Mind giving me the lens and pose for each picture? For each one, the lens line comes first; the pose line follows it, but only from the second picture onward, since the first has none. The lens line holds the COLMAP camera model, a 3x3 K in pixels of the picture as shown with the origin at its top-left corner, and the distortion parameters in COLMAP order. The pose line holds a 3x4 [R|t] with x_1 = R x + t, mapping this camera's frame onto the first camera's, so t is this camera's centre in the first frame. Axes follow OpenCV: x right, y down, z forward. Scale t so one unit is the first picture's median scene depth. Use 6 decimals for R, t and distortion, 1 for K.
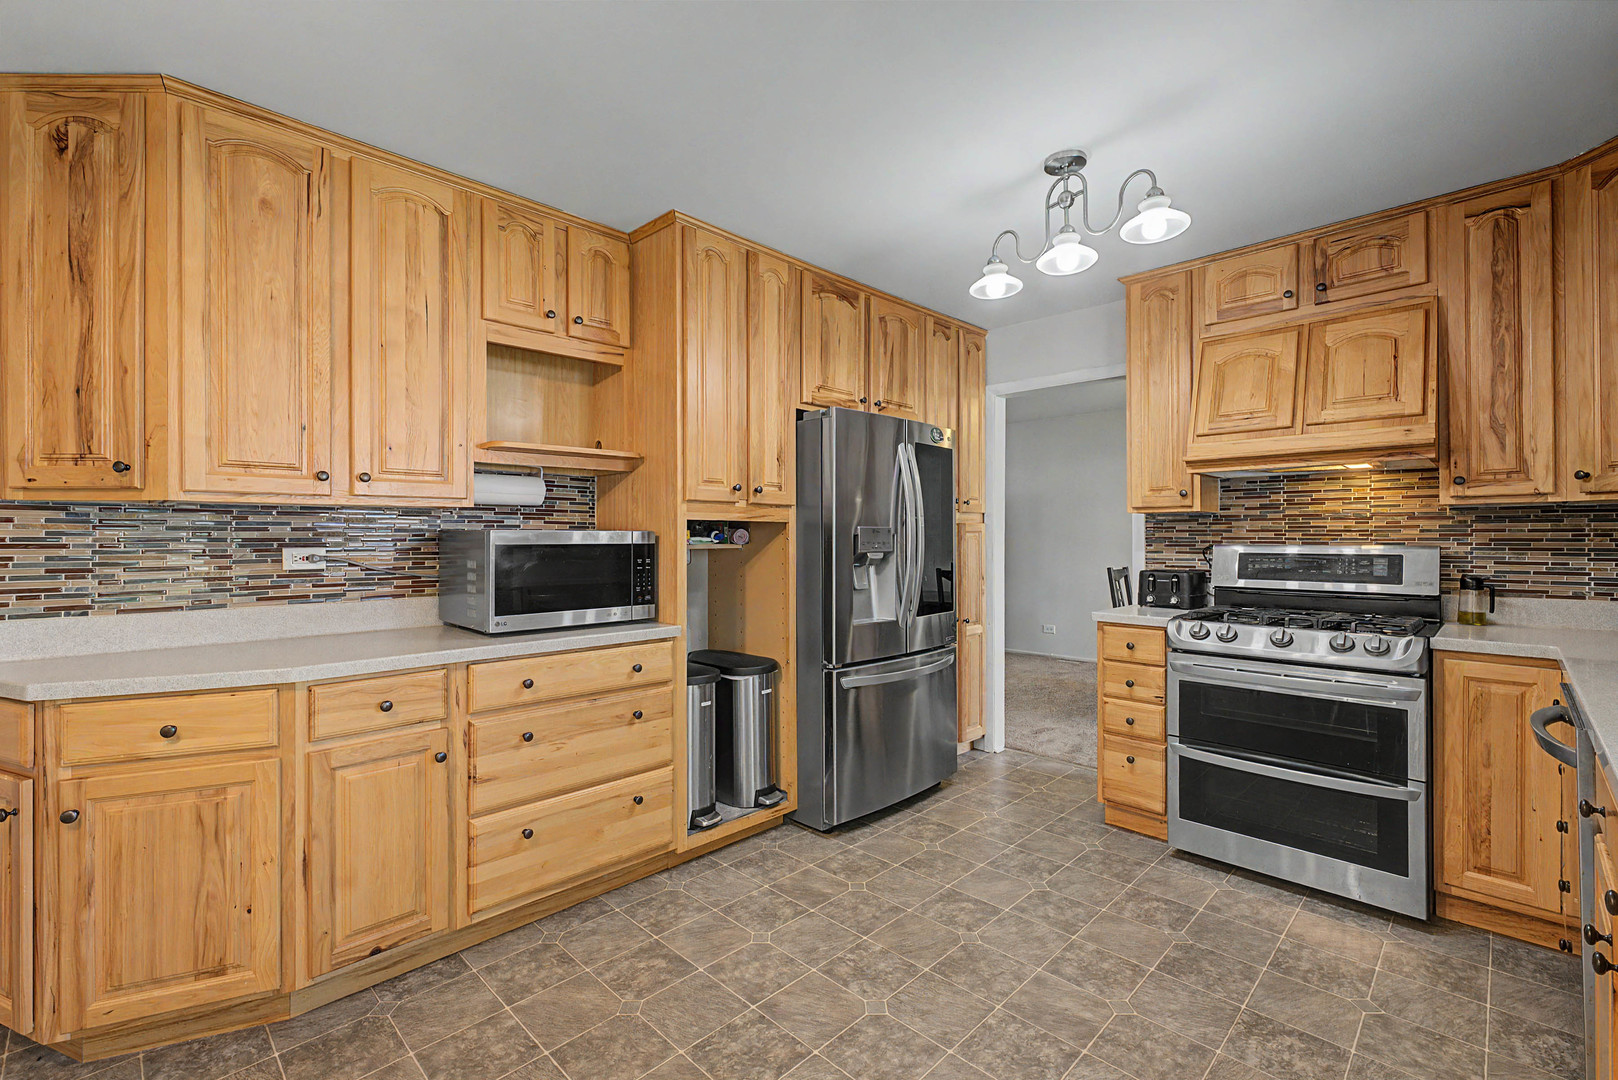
lens RADIAL K [[704.7, 0, 808.0], [0, 704.7, 533.4], [0, 0, 1]] dist [0.000131, 0.000332]
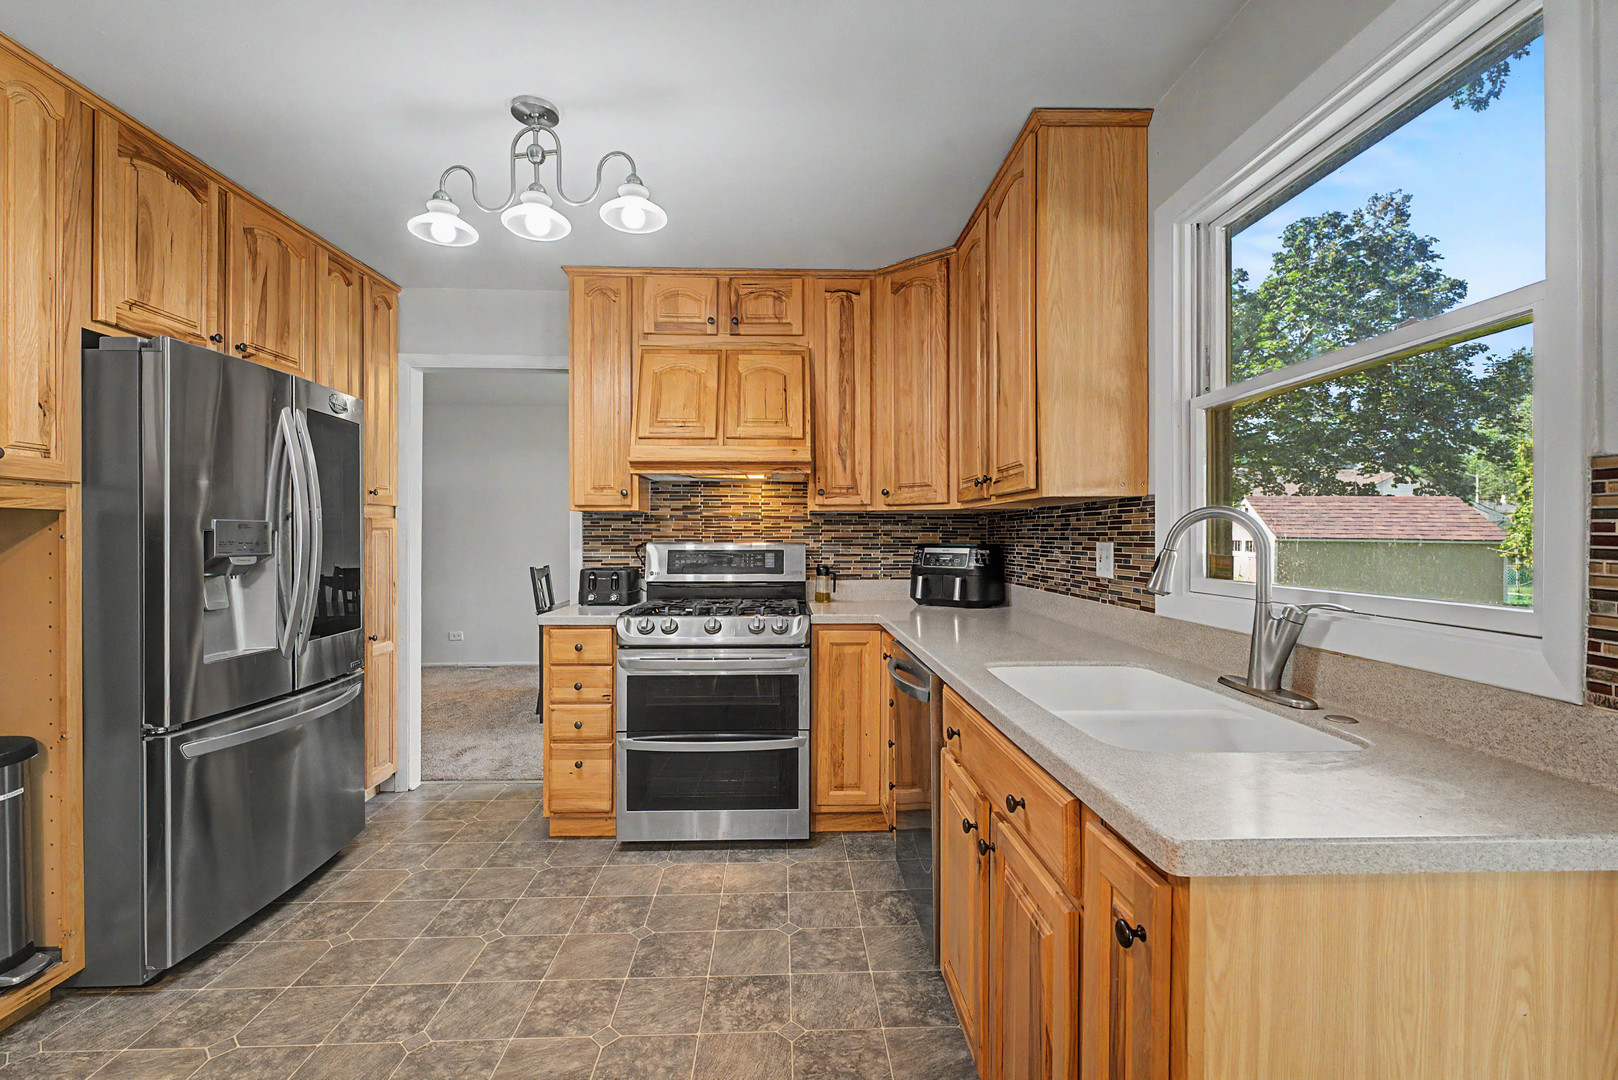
lens RADIAL K [[704.3, 0, 809.6], [0, 704.3, 537.1], [0, 0, 1]] dist [-0.000753, 0.000237]
pose [[0.680741, 0.000231, 0.732524, -0.036428], [-0.005494, 0.999973, 0.004790, 0.001296], [-0.732503, -0.007285, 0.680724, 0.108198]]
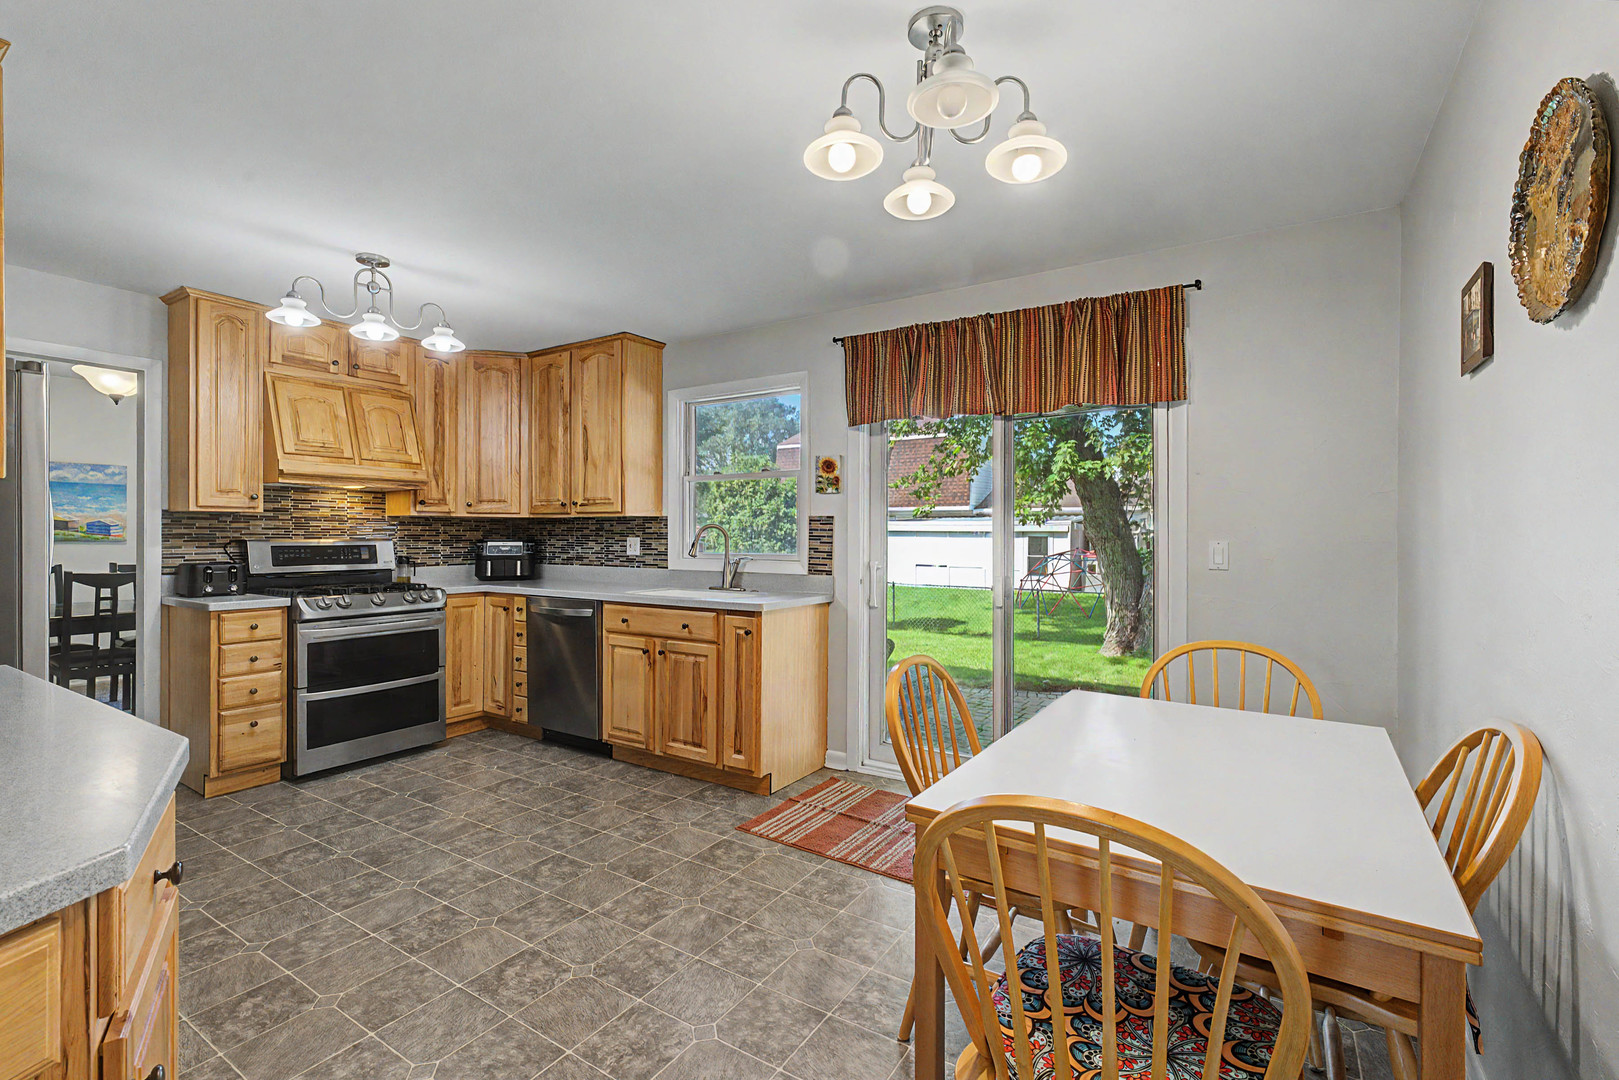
lens RADIAL K [[721.7, 0, 805.8], [0, 721.7, 529.4], [0, 0, 1]] dist [-0.001927, -0.000181]
pose [[-0.205567, 0.007736, 0.978613, -0.897288], [-0.007312, 0.999929, -0.009440, 0.003339], [-0.978616, -0.009096, -0.205495, 0.351779]]
